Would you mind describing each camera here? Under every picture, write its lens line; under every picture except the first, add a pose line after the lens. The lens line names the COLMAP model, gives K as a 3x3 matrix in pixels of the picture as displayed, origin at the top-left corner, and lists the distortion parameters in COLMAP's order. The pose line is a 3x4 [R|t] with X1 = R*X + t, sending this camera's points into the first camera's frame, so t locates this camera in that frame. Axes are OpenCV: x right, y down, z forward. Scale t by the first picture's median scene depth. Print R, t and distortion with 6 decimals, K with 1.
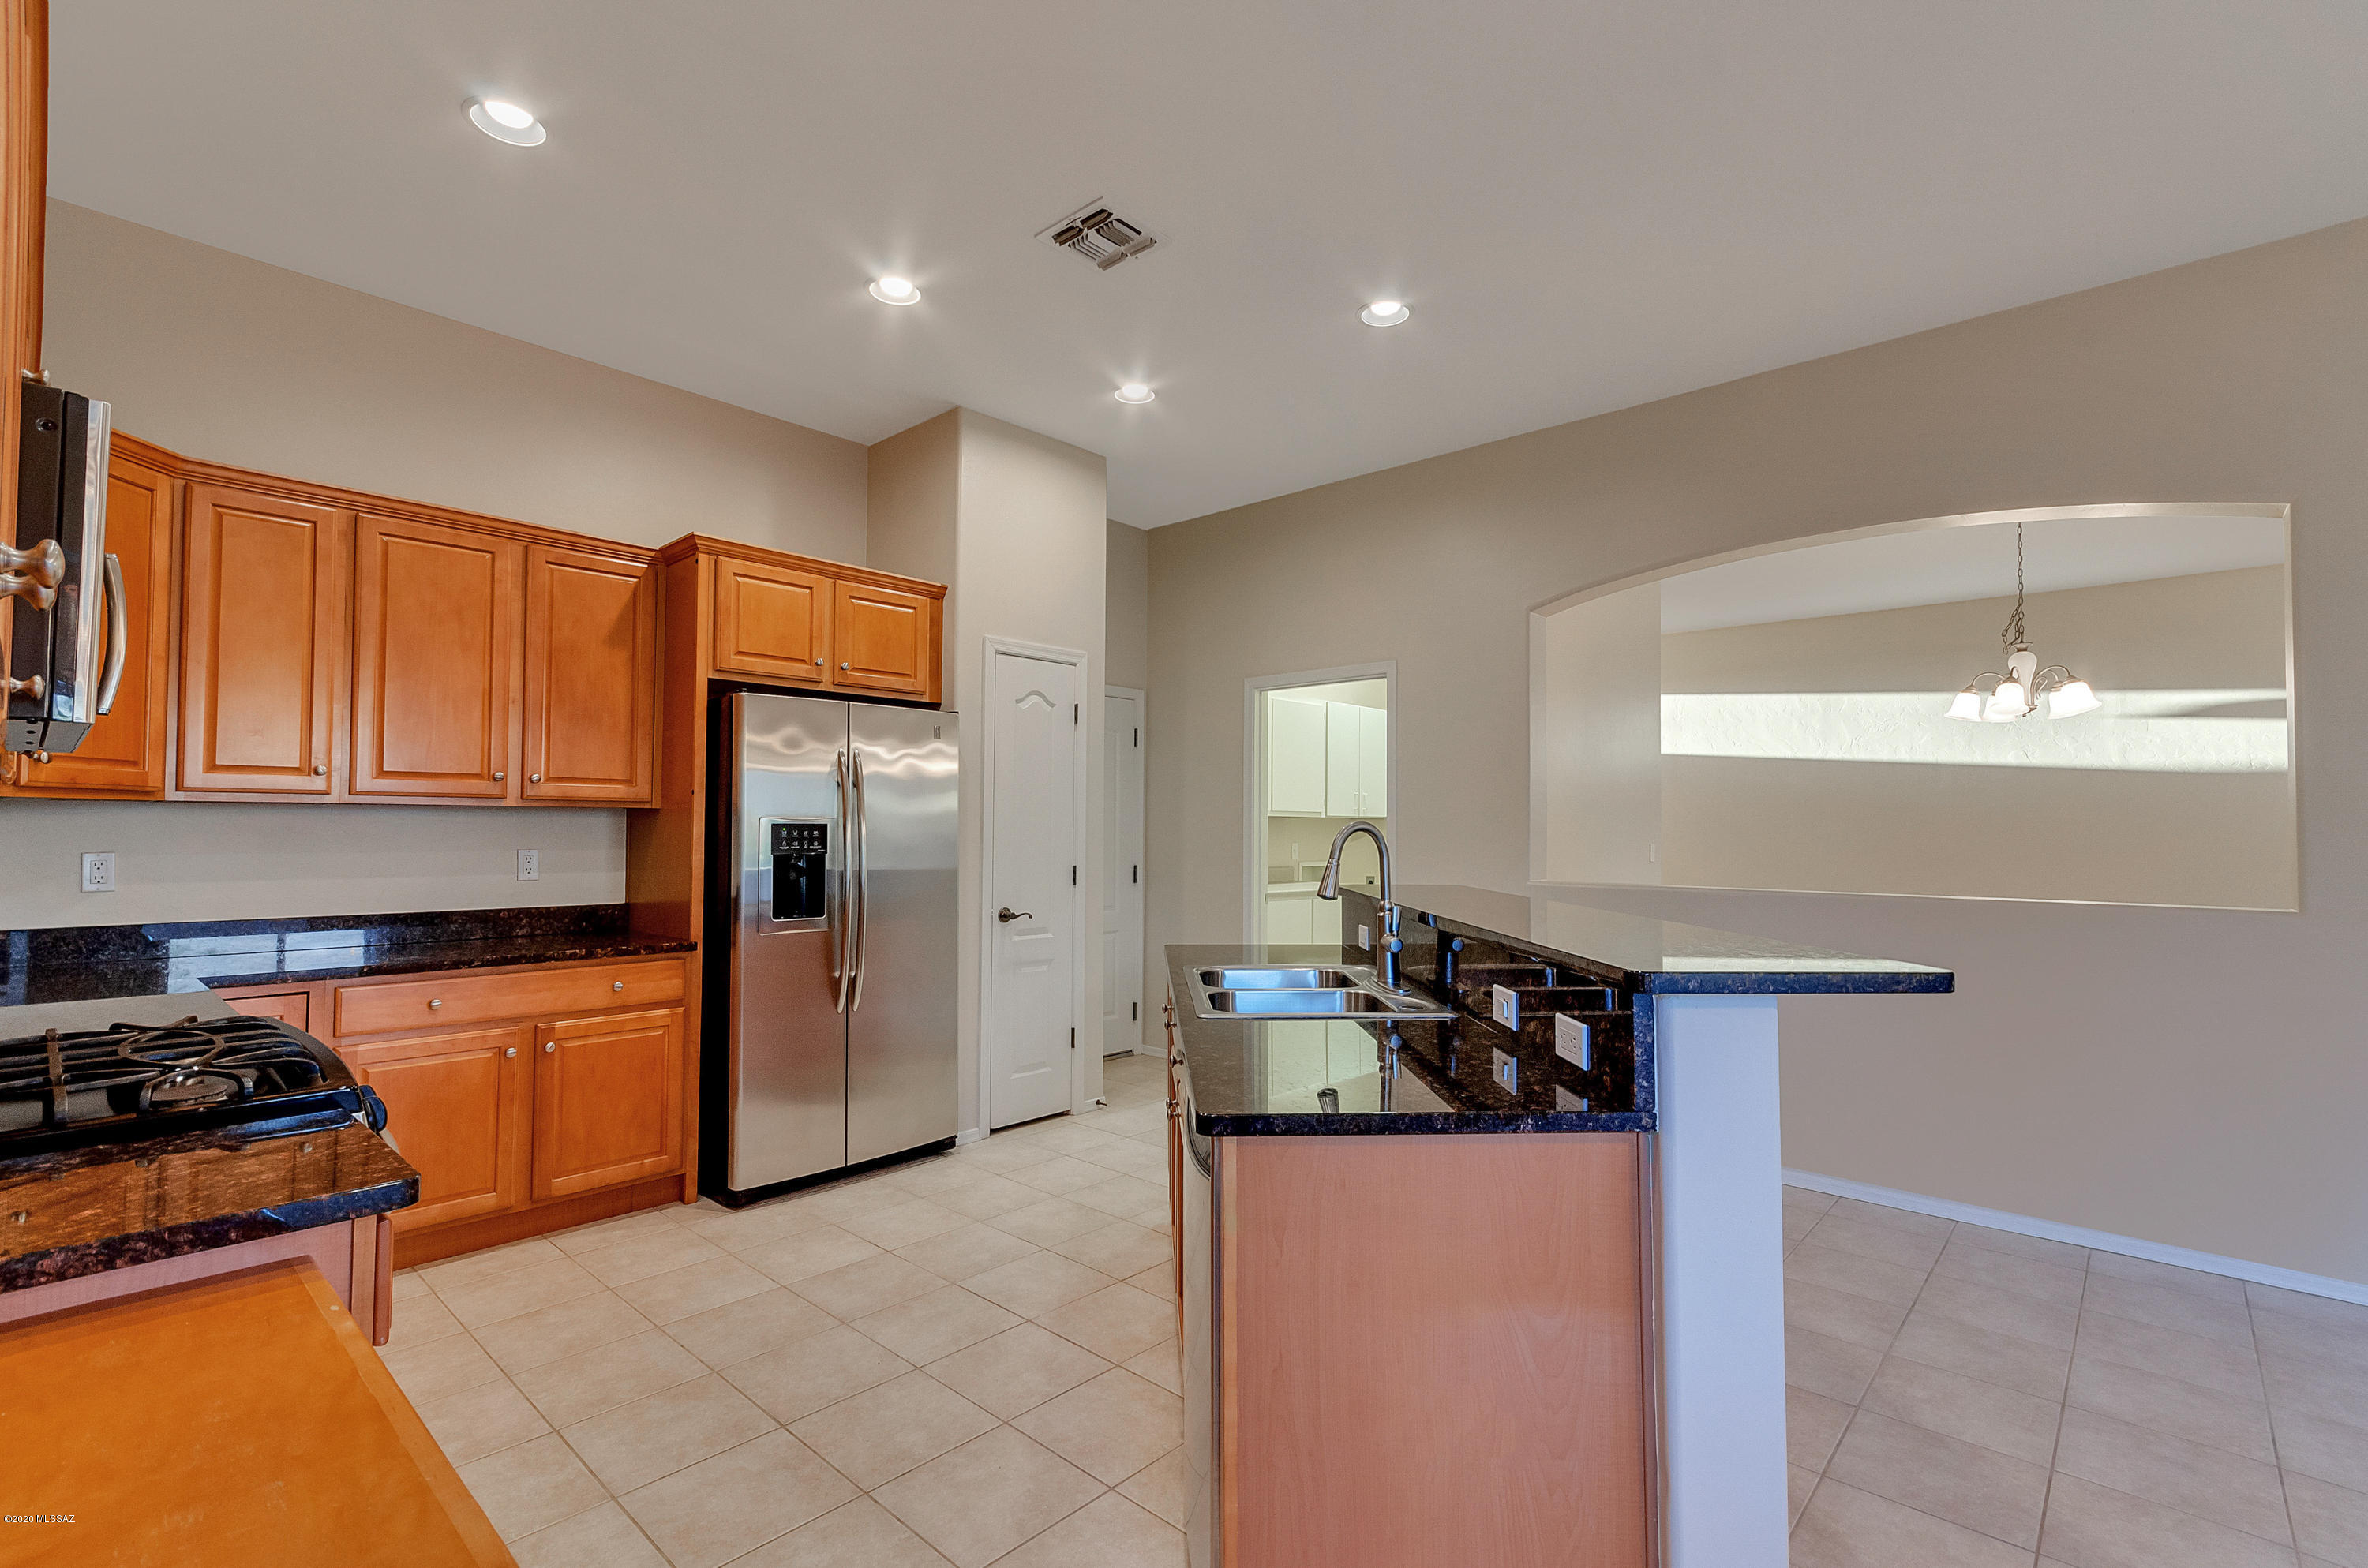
lens RADIAL K [[1085.8, 0, 1202.6], [0, 1085.8, 806.5], [0, 0, 1]] dist [0.004425, 0.003156]
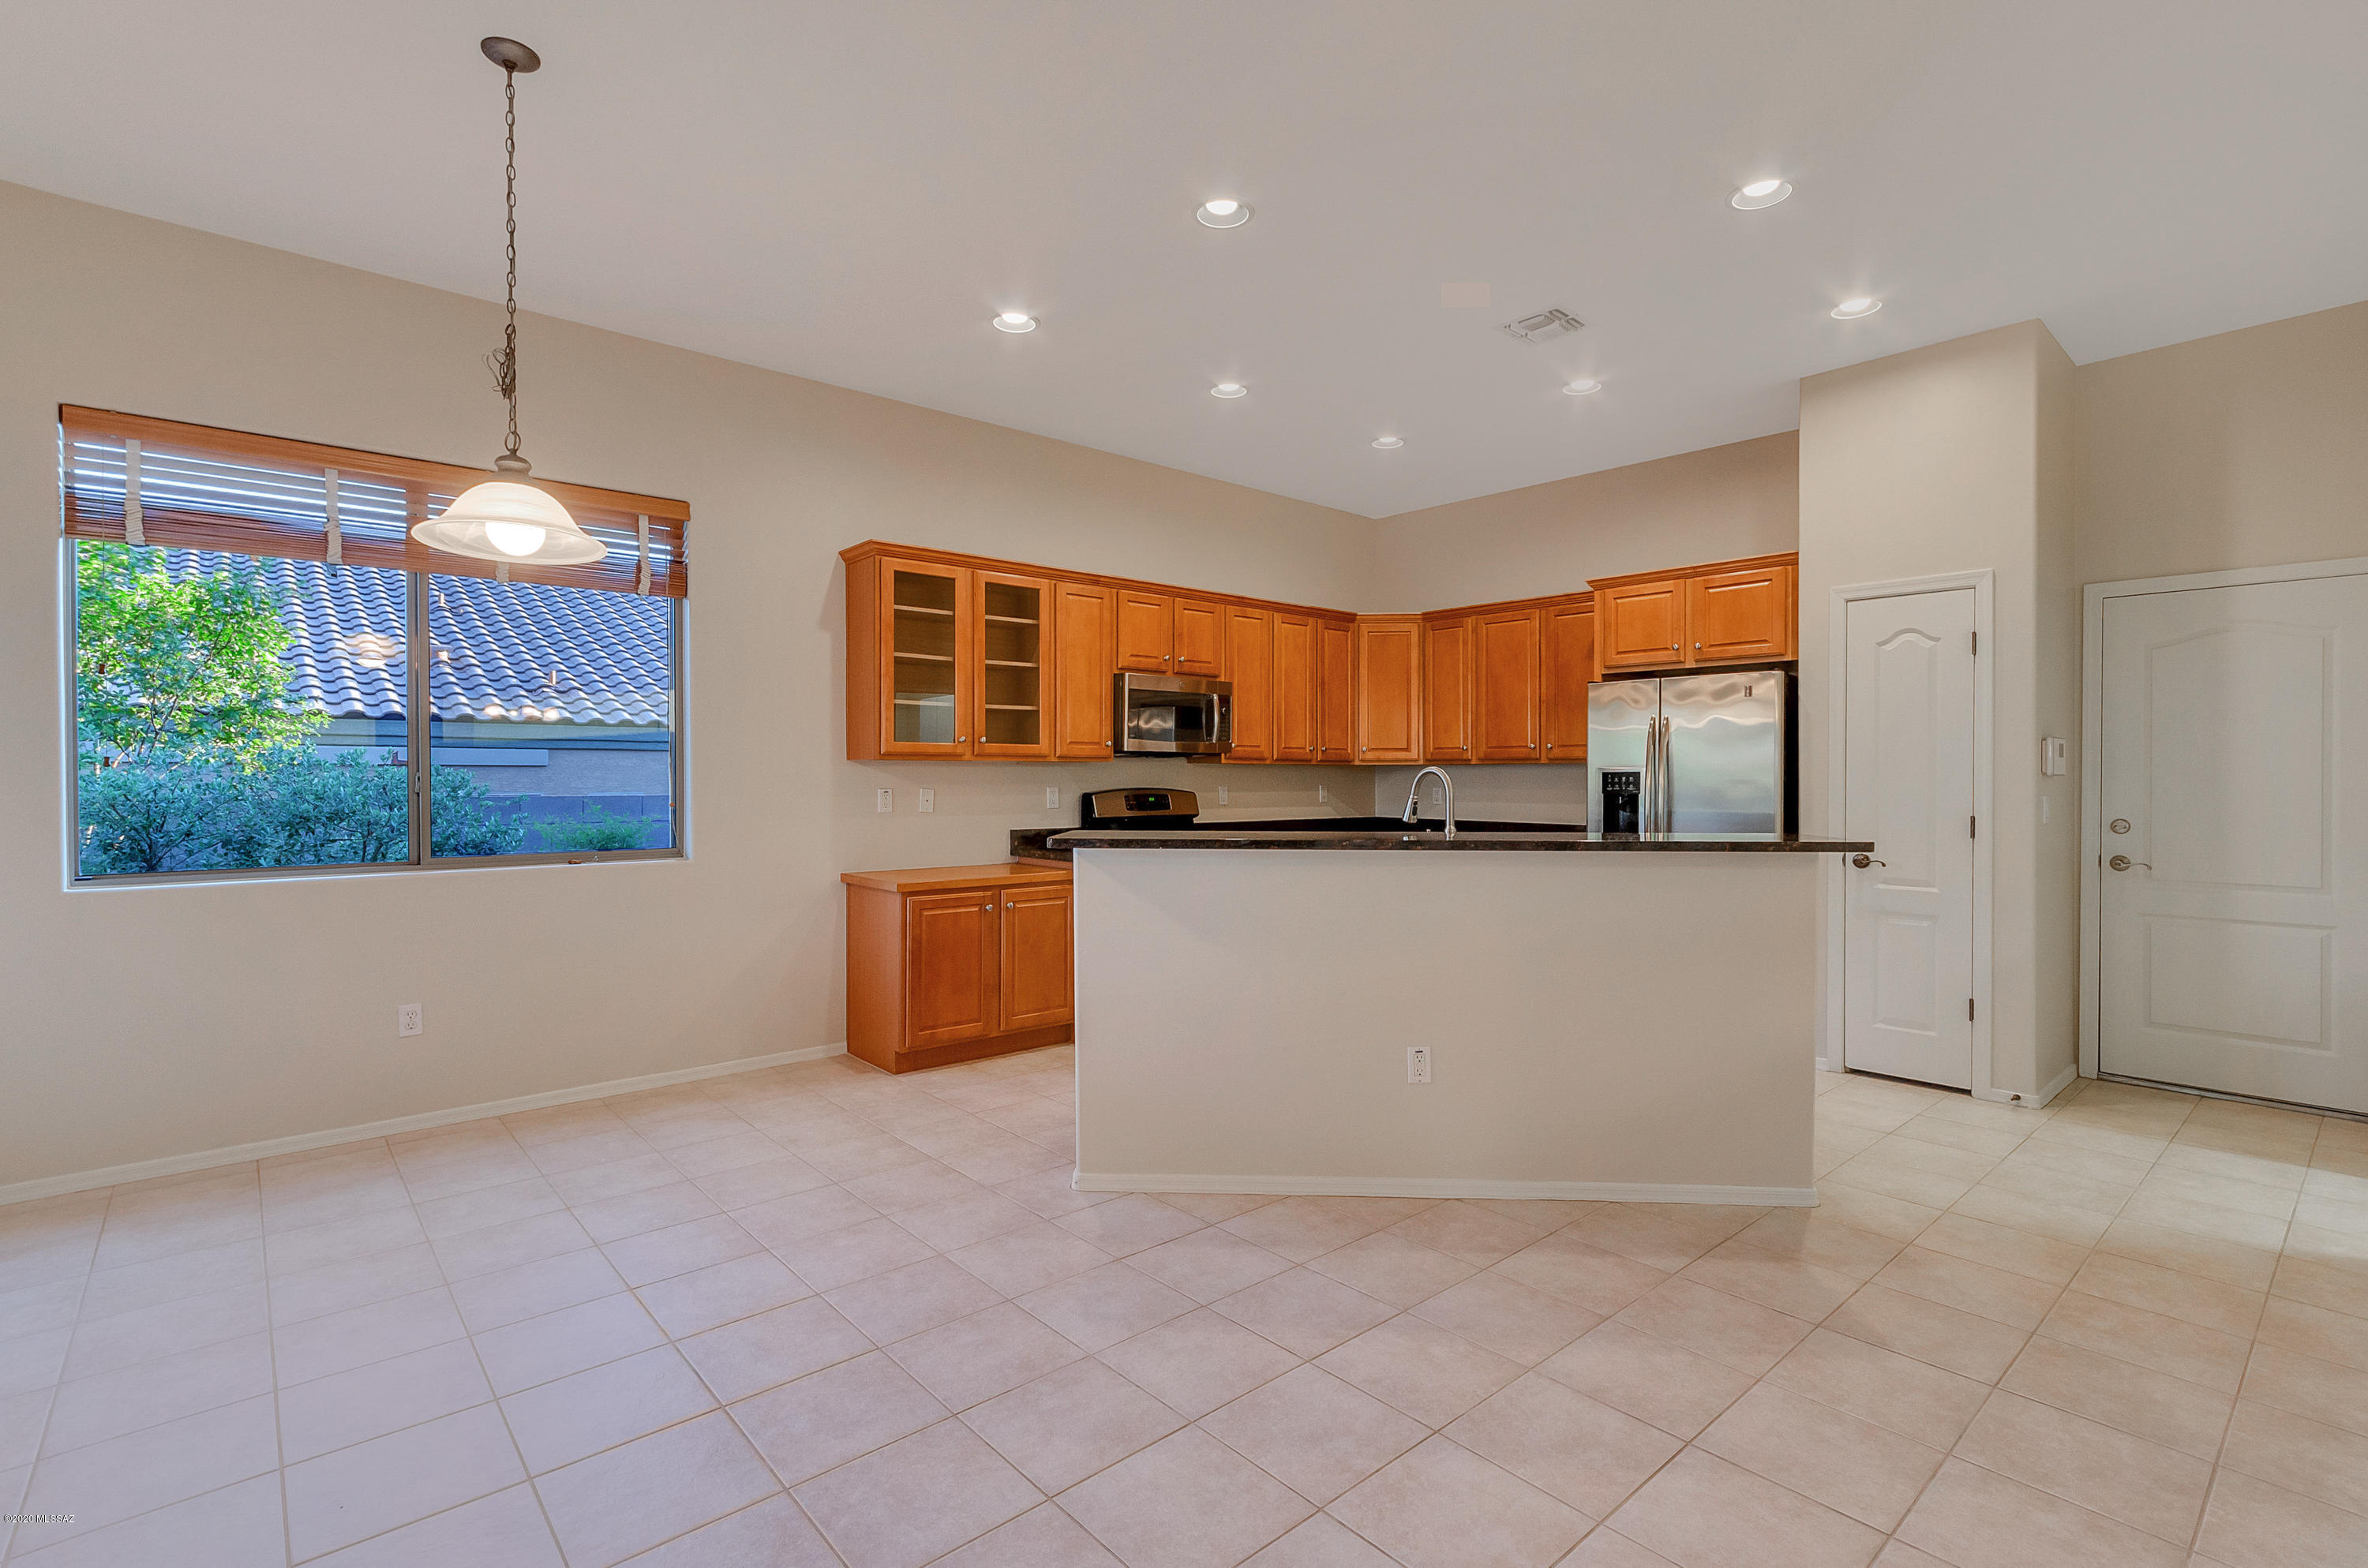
lens RADIAL K [[1085.8, 0, 1172.9], [0, 1085.8, 775.7], [0, 0, 1]] dist [0.004425, 0.003156]
pose [[-0.111564, -0.004508, -0.993747, 1.115492], [0.020800, 0.999760, -0.006871, 0.018997], [0.993540, -0.021437, -0.111443, 0.600564]]
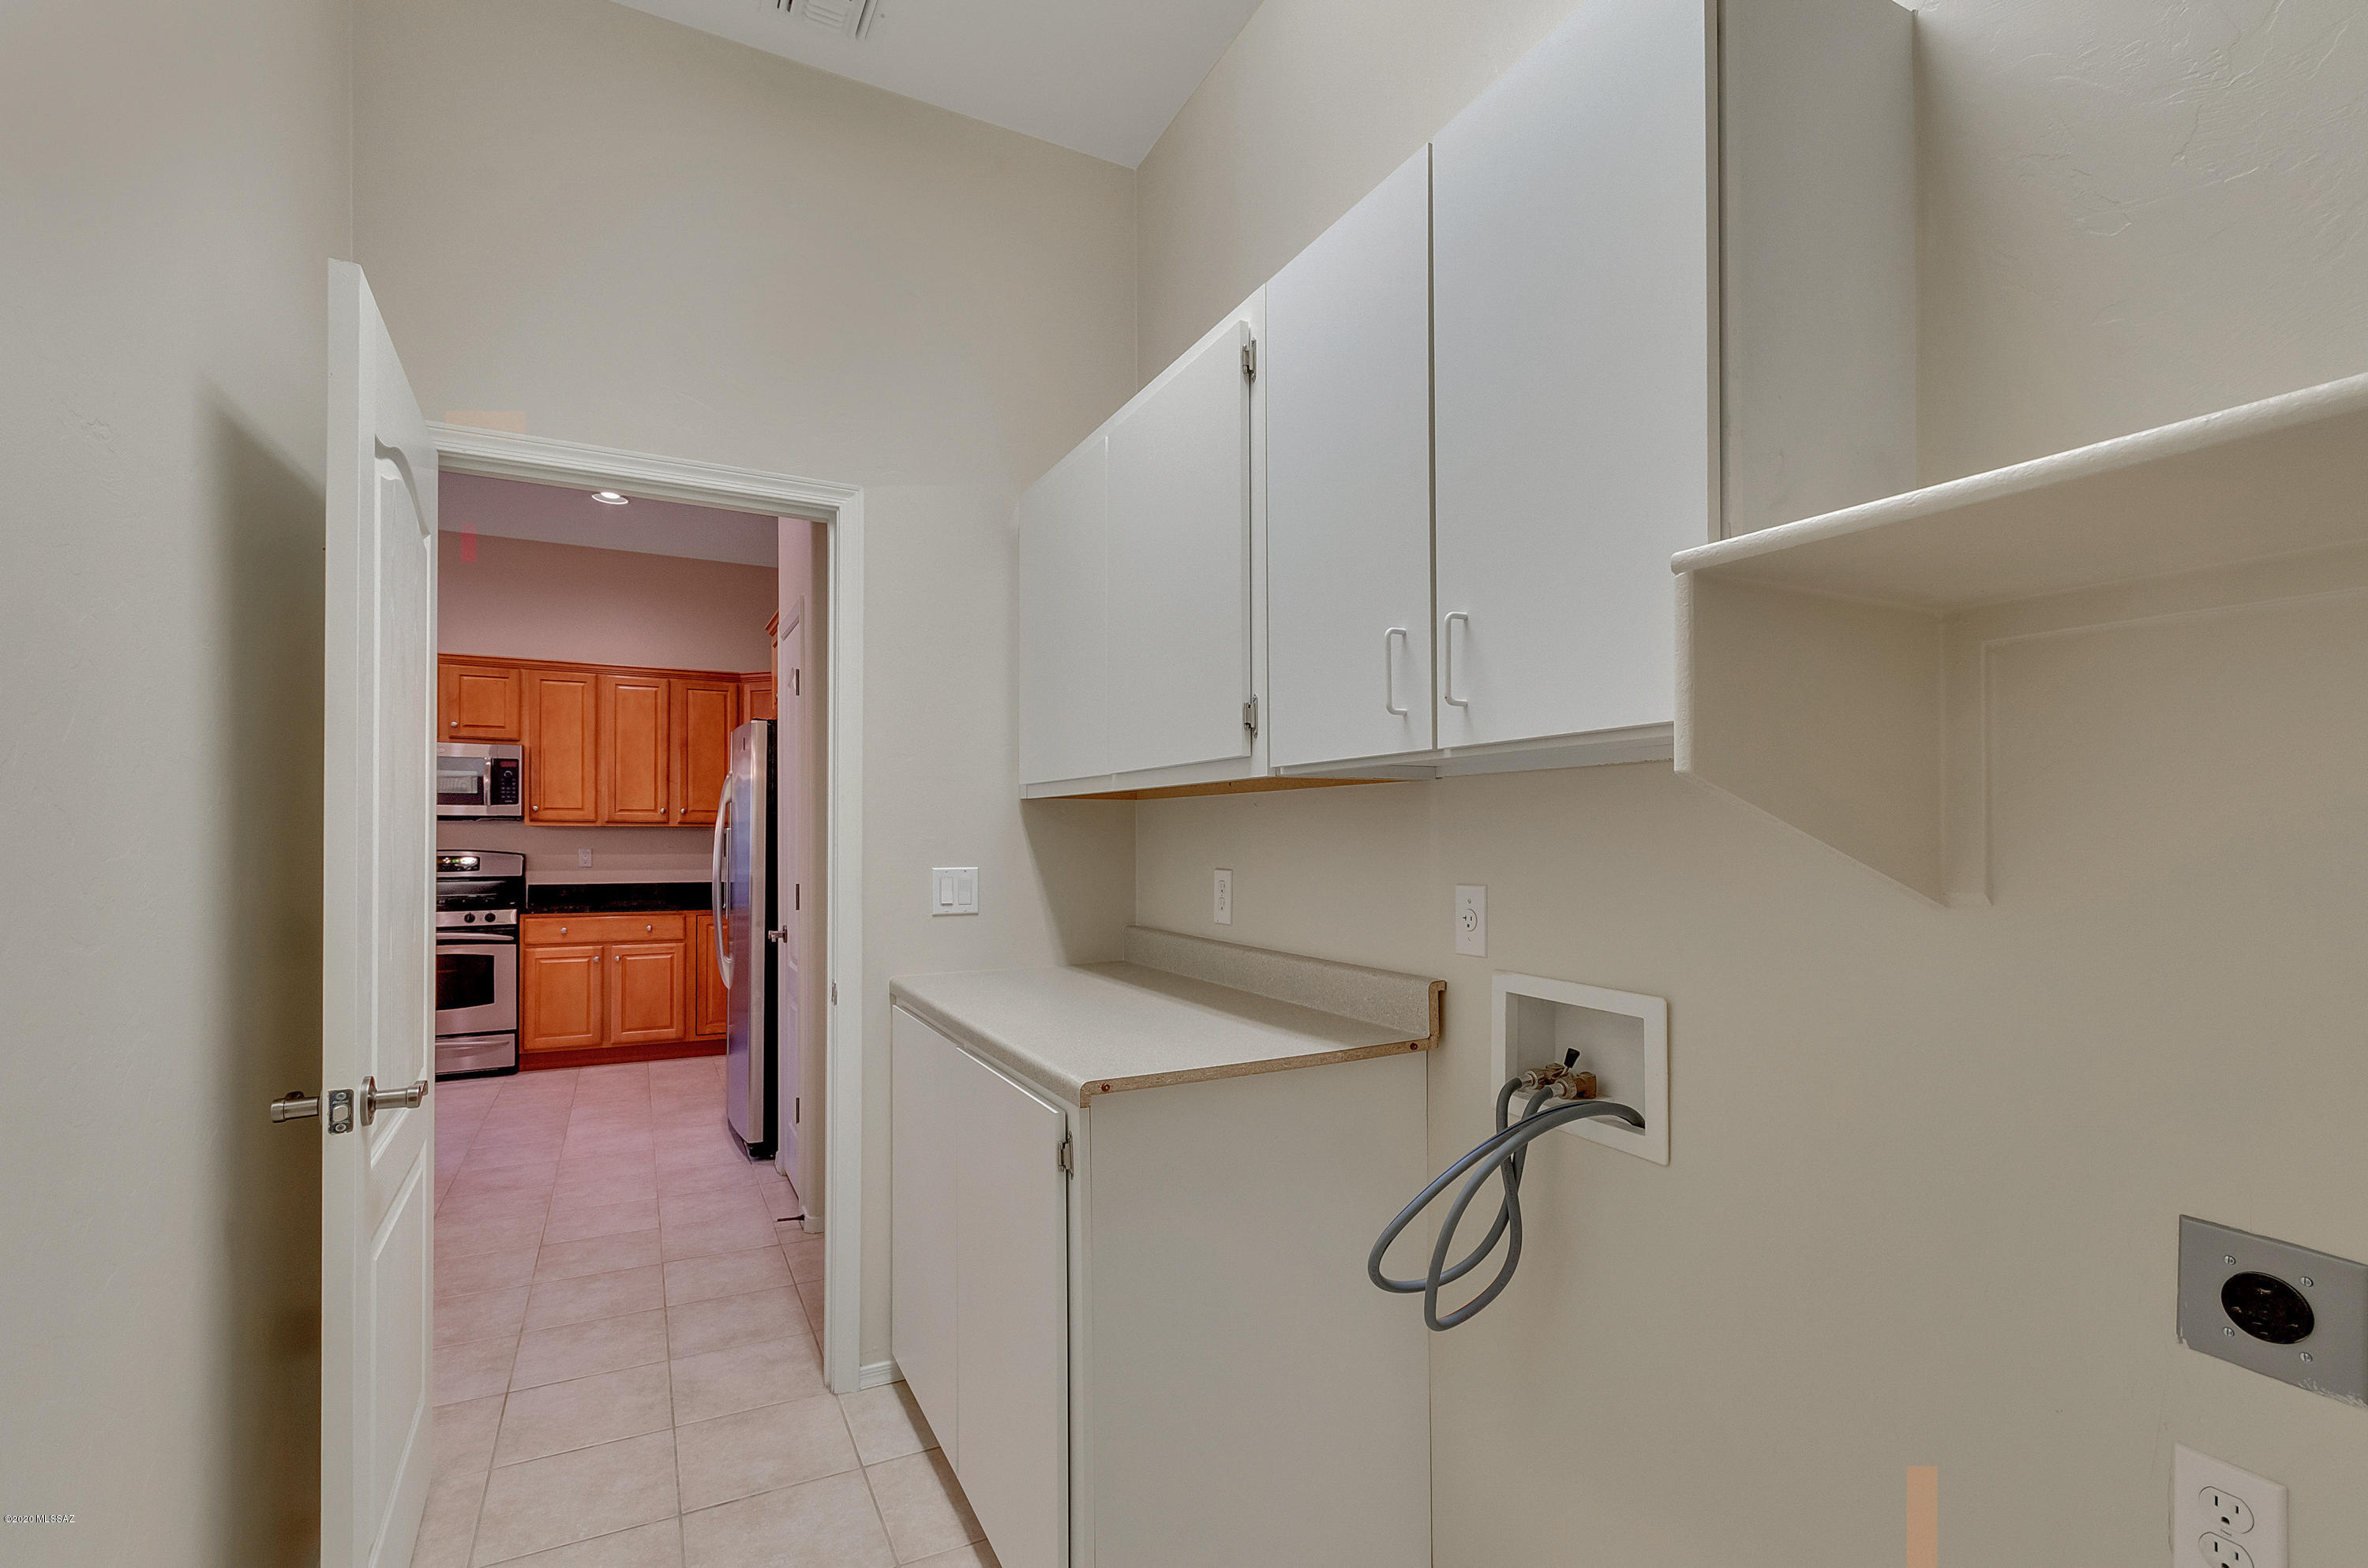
lens RADIAL K [[1085.8, 0, 1182.9], [0, 1085.8, 834.3], [0, 0, 1]] dist [0.004425, 0.003156]
pose [[-0.346693, -0.003553, -0.937972, 0.680799], [0.015290, 0.999839, -0.009439, 0.034124], [0.937854, -0.017614, -0.346583, 2.017007]]
